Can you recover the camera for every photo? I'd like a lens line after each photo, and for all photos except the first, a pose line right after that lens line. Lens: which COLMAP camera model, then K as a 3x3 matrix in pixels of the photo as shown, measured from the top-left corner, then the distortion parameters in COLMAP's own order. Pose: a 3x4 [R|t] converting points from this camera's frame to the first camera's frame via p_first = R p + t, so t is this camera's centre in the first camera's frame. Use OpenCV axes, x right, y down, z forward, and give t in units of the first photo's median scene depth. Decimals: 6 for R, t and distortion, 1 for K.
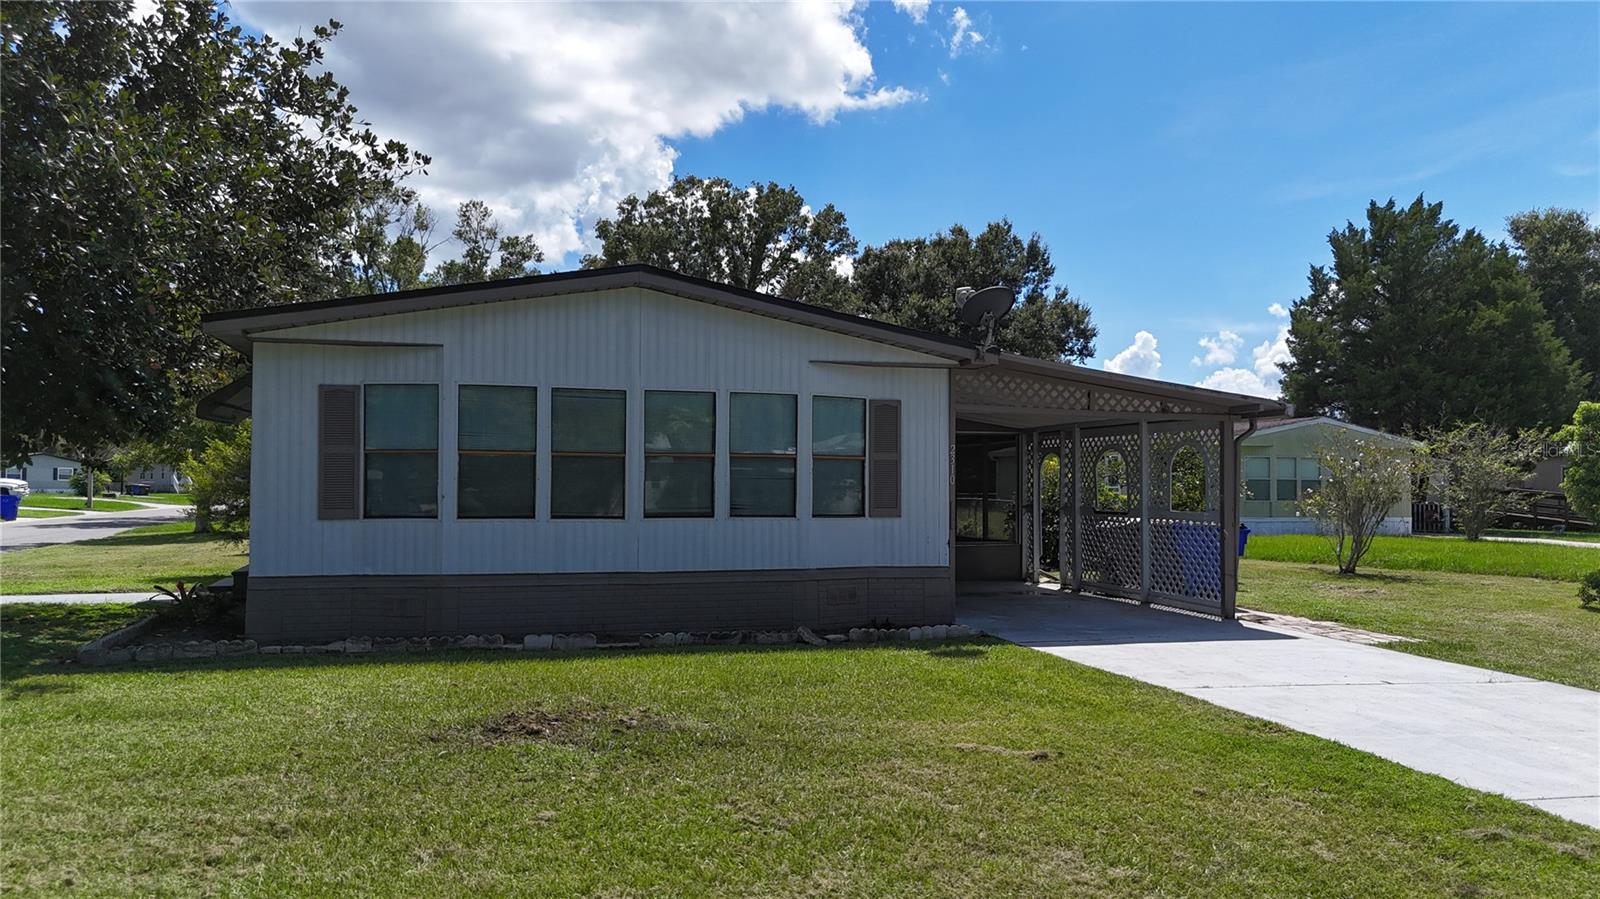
lens RADIAL K [[1183.9, 0, 808.1], [0, 1183.9, 450.3], [0, 0, 1]] dist [0.060309, -0.048055]
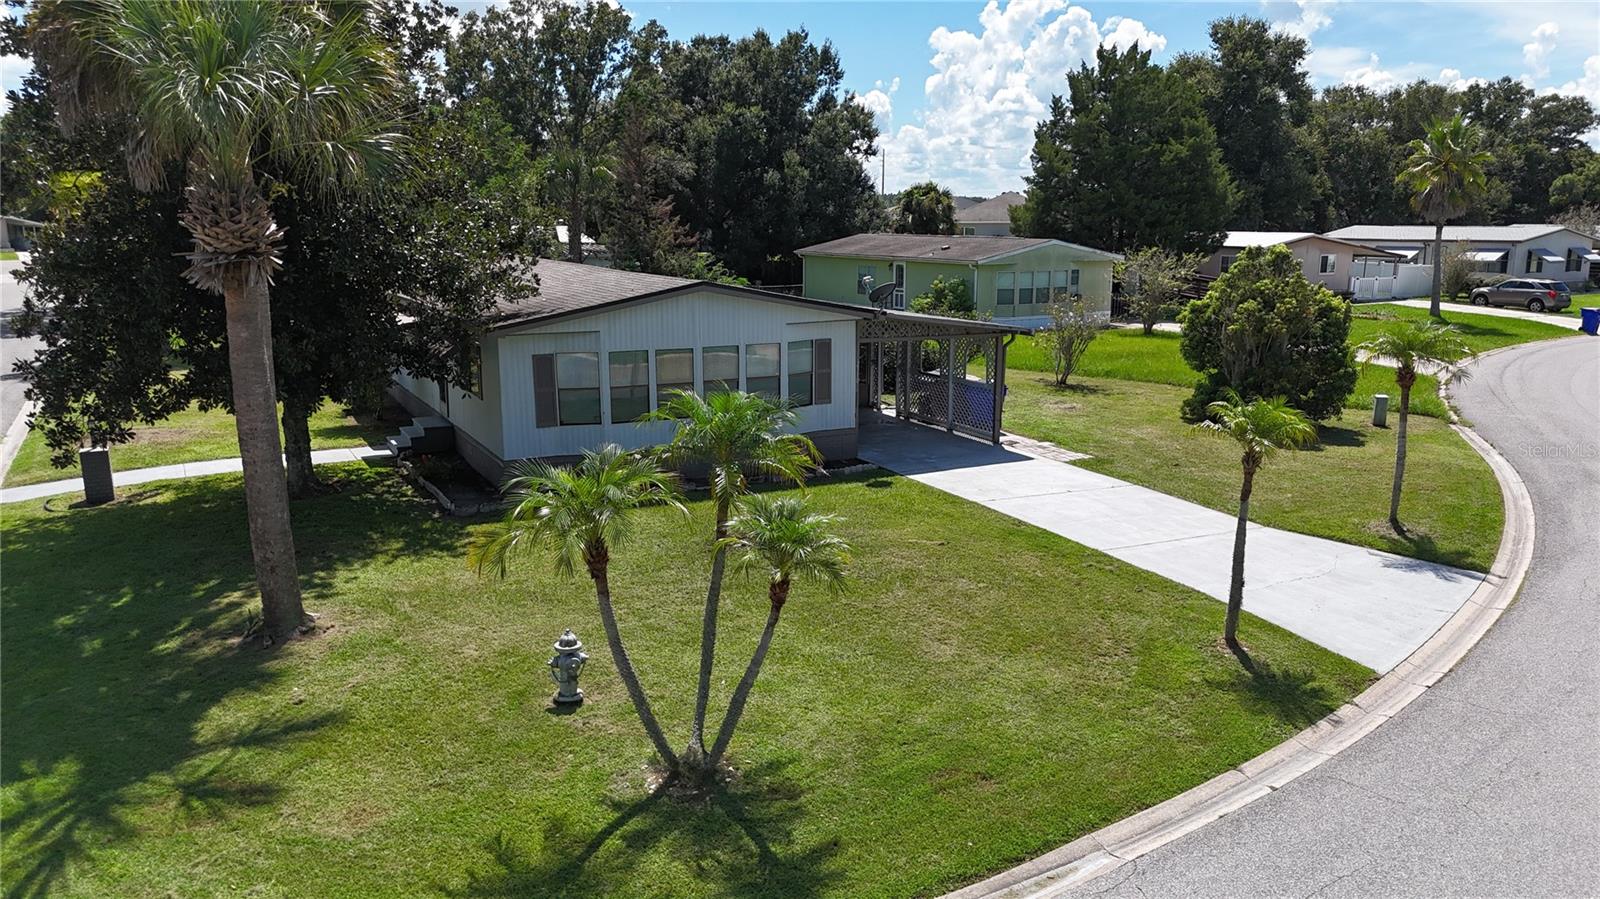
lens RADIAL K [[1175.0, 0, 808.3], [0, 1175.0, 457.9], [0, 0, 1]] dist [0.083031, -0.094162]
pose [[0.978944, -0.047166, 0.198605, -0.289198], [-0.001032, 0.971784, 0.235871, -0.261000], [-0.204126, -0.231109, 0.951273, -0.662748]]
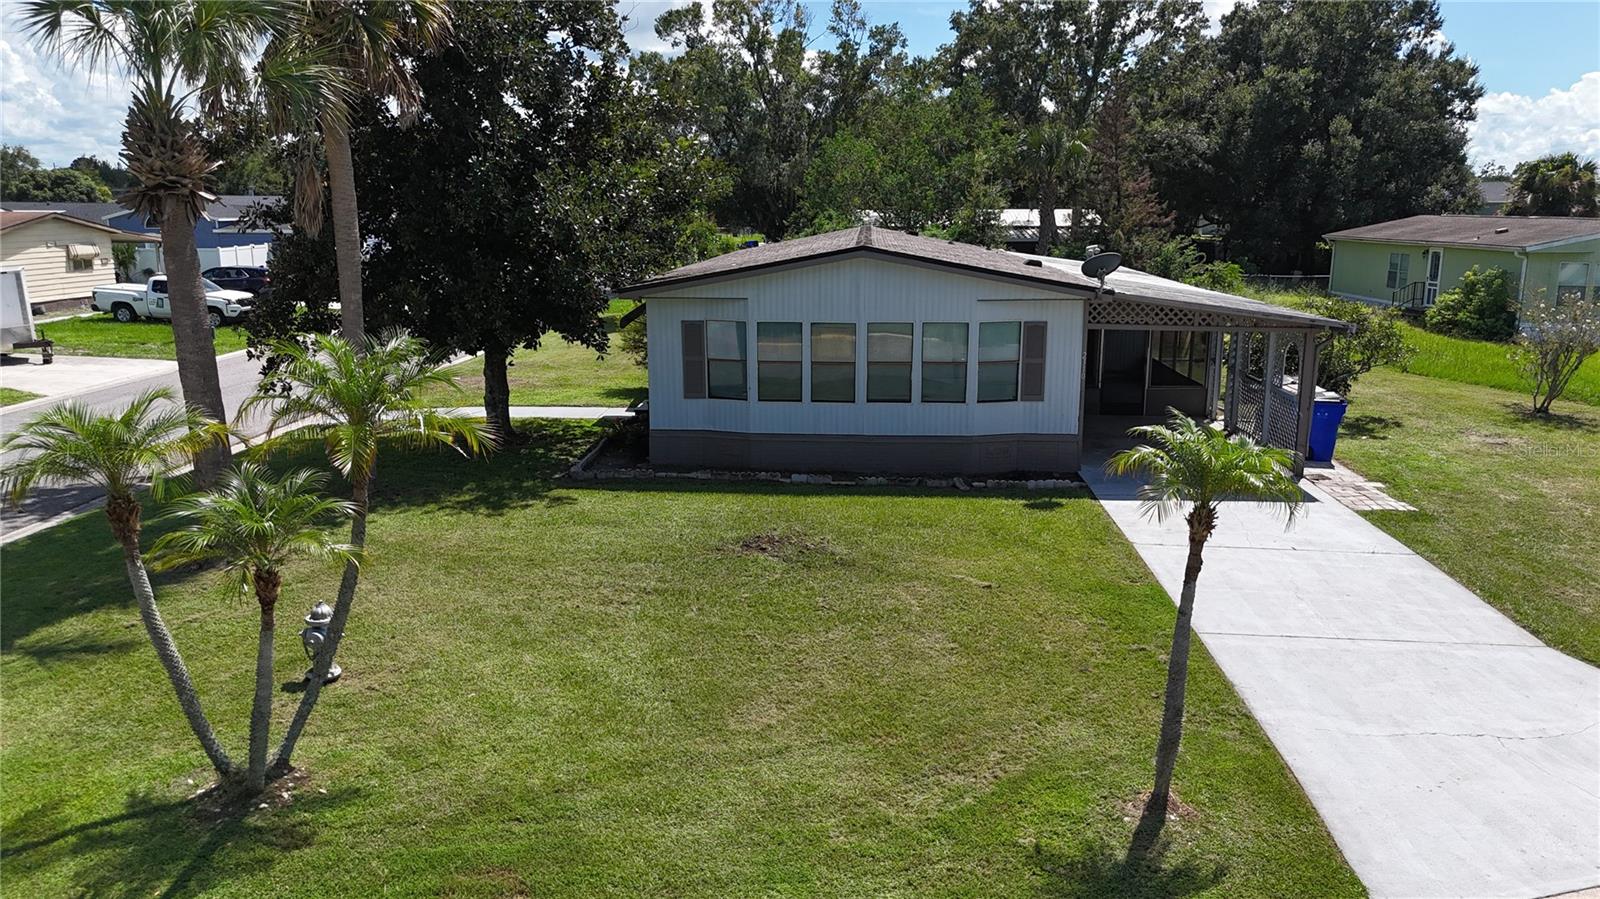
lens RADIAL K [[1175.0, 0, 808.3], [0, 1175.0, 457.9], [0, 0, 1]] dist [0.083031, -0.094162]
pose [[0.944786, 0.063784, -0.321420, 0.254211], [0.014812, 0.971558, 0.236338, -0.207355], [0.327353, -0.228050, 0.916970, -0.426914]]
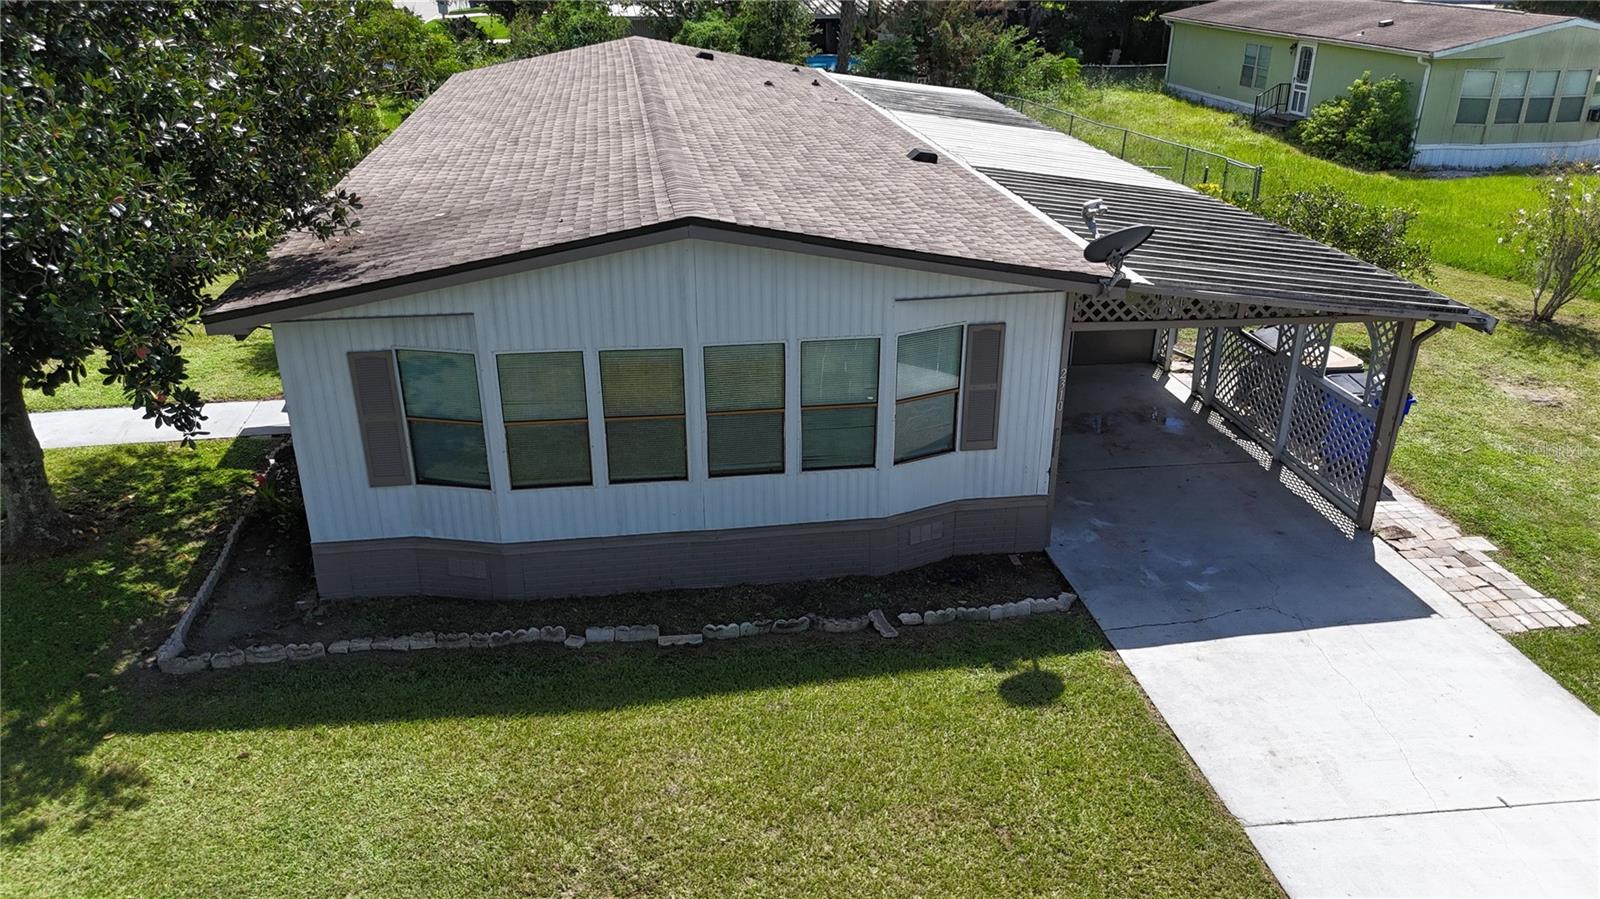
lens RADIAL K [[1183.9, 0, 808.1], [0, 1183.9, 450.3], [0, 0, 1]] dist [0.060309, -0.048055]
pose [[0.992128, 0.048467, -0.115468, 0.036824], [0.005662, 0.903762, 0.427998, -0.298142], [0.125099, -0.425282, 0.896373, 0.158889]]
